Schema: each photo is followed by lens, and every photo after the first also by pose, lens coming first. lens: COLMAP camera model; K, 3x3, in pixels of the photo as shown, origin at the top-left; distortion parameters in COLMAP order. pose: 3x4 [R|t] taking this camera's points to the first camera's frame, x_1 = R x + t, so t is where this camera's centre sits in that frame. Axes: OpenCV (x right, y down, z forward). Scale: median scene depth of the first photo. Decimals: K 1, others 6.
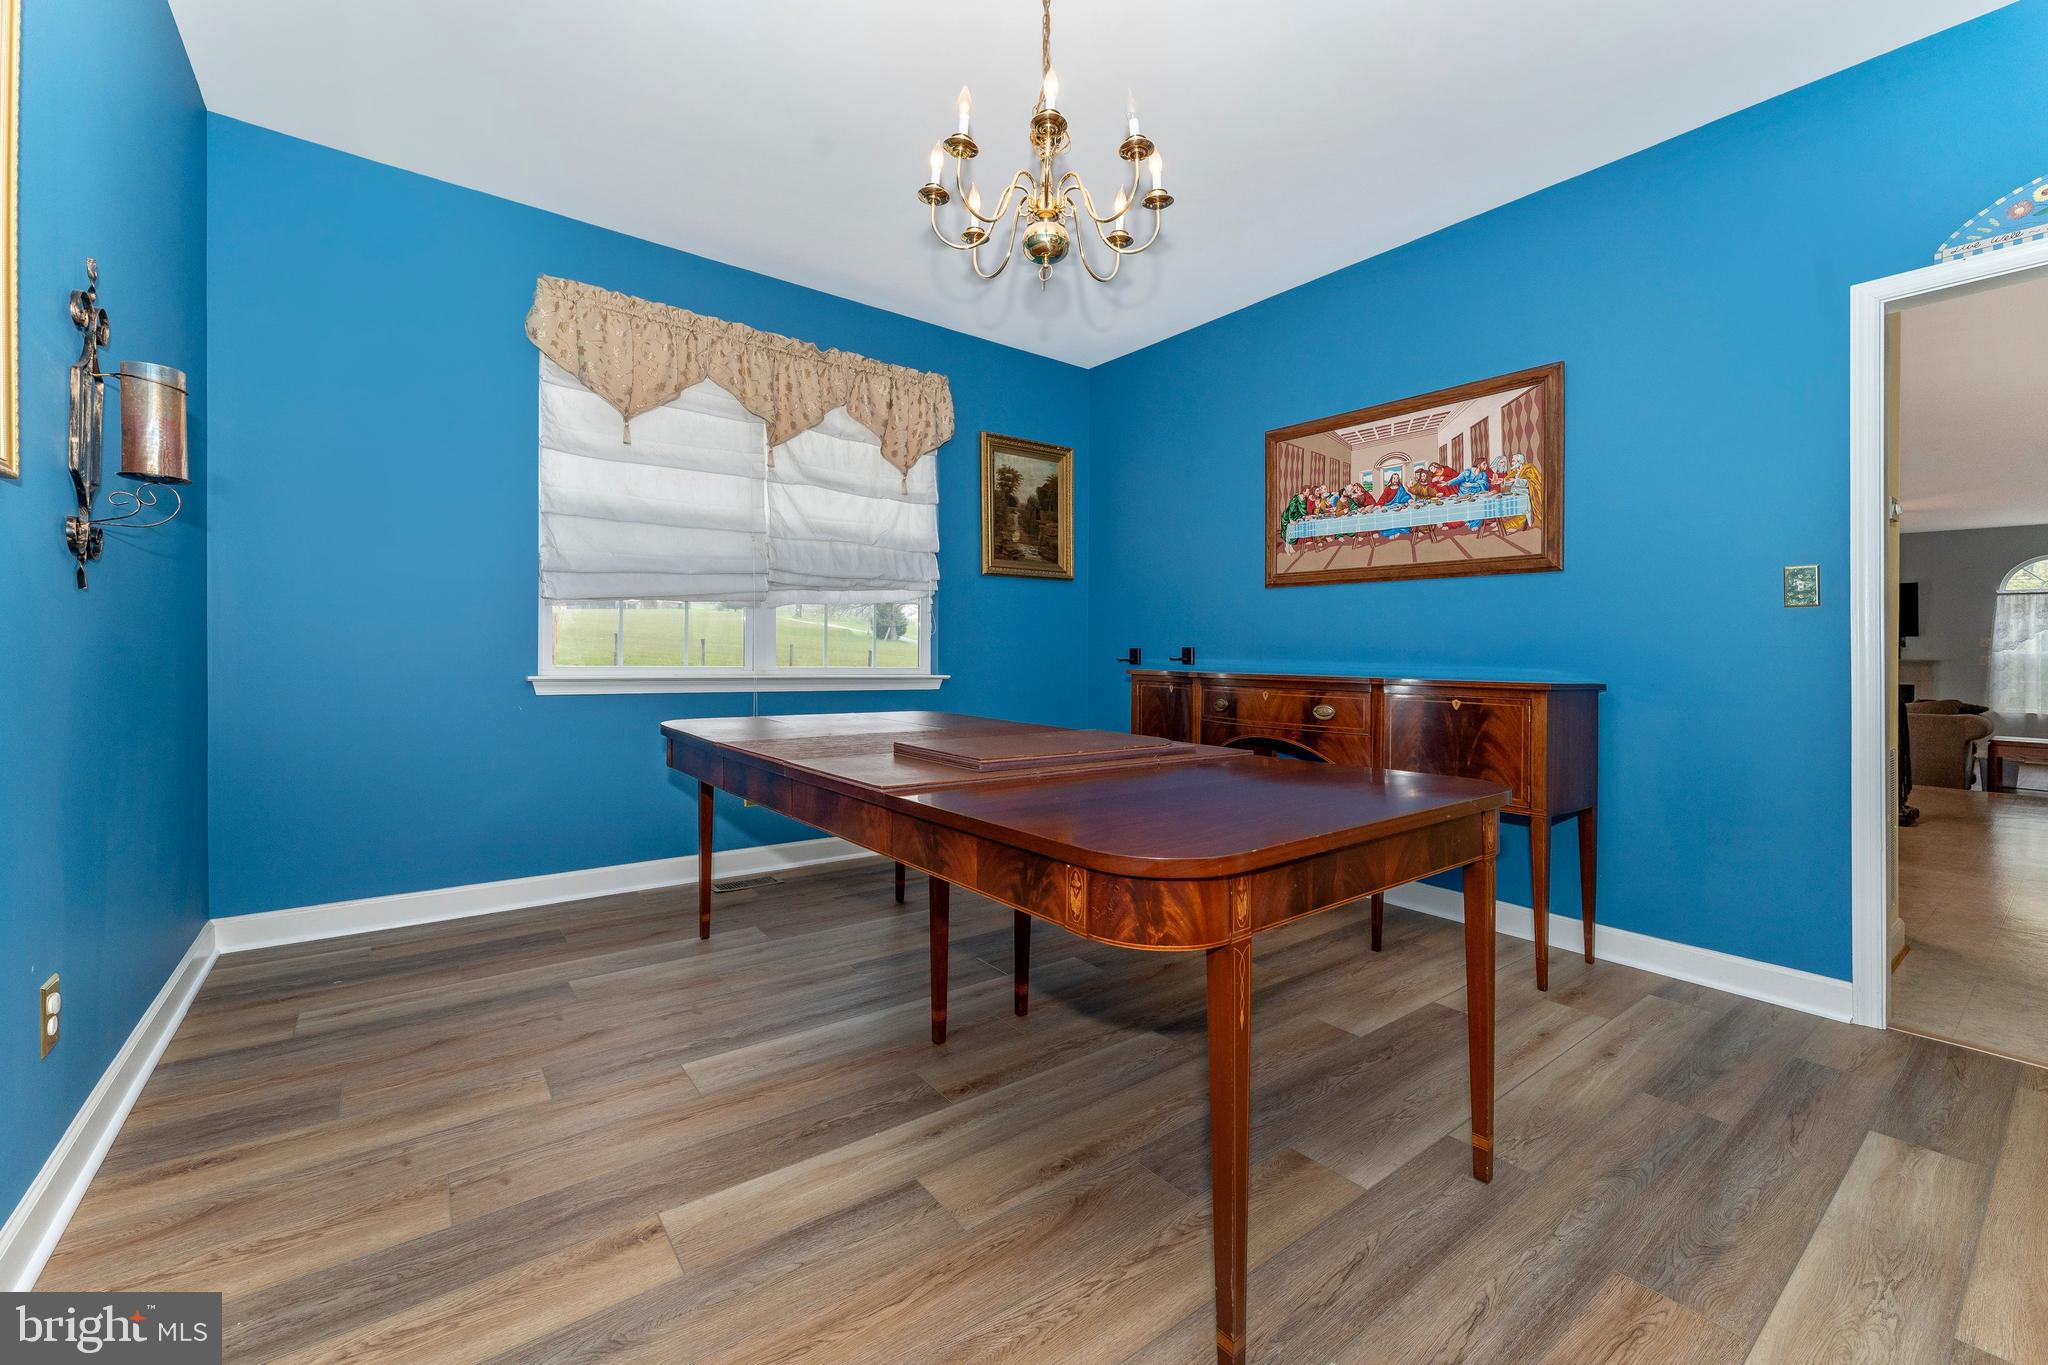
lens RADIAL K [[833.5, 0, 1024.0], [0, 833.5, 682.5], [0, 0, 1]] dist [0.001760, 0.000272]
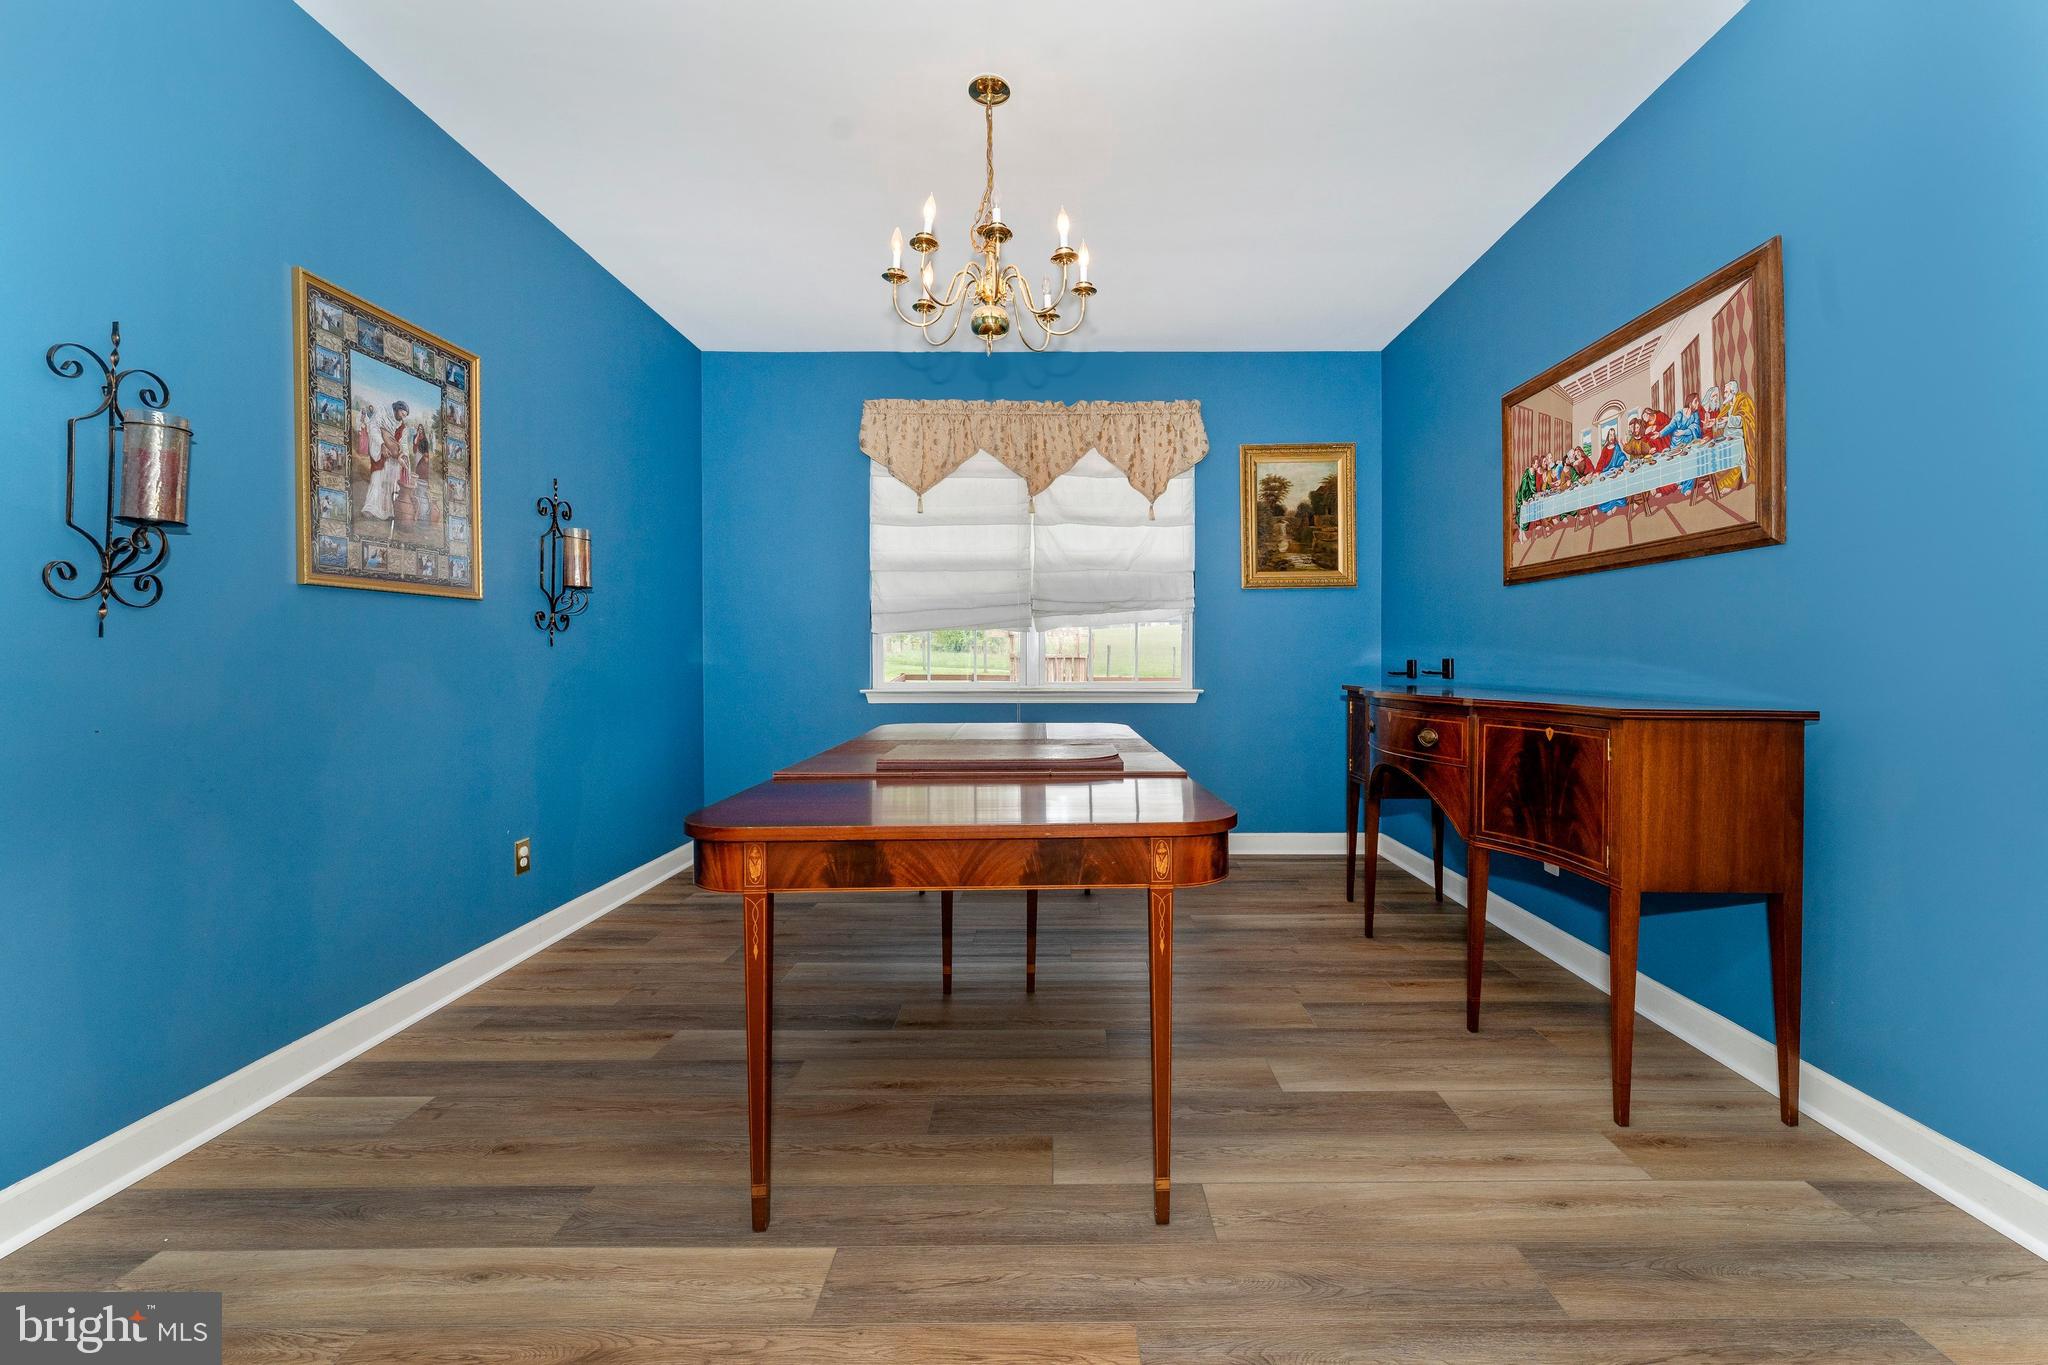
lens RADIAL K [[843.8, 0, 1031.1], [0, 843.8, 693.1], [0, 0, 1]] dist [0.000095, 0.000051]
pose [[0.784729, 0.007718, -0.619791, 0.497786], [-0.006672, 0.999970, 0.004004, -0.008941], [0.619803, 0.000993, 0.784757, 0.067649]]
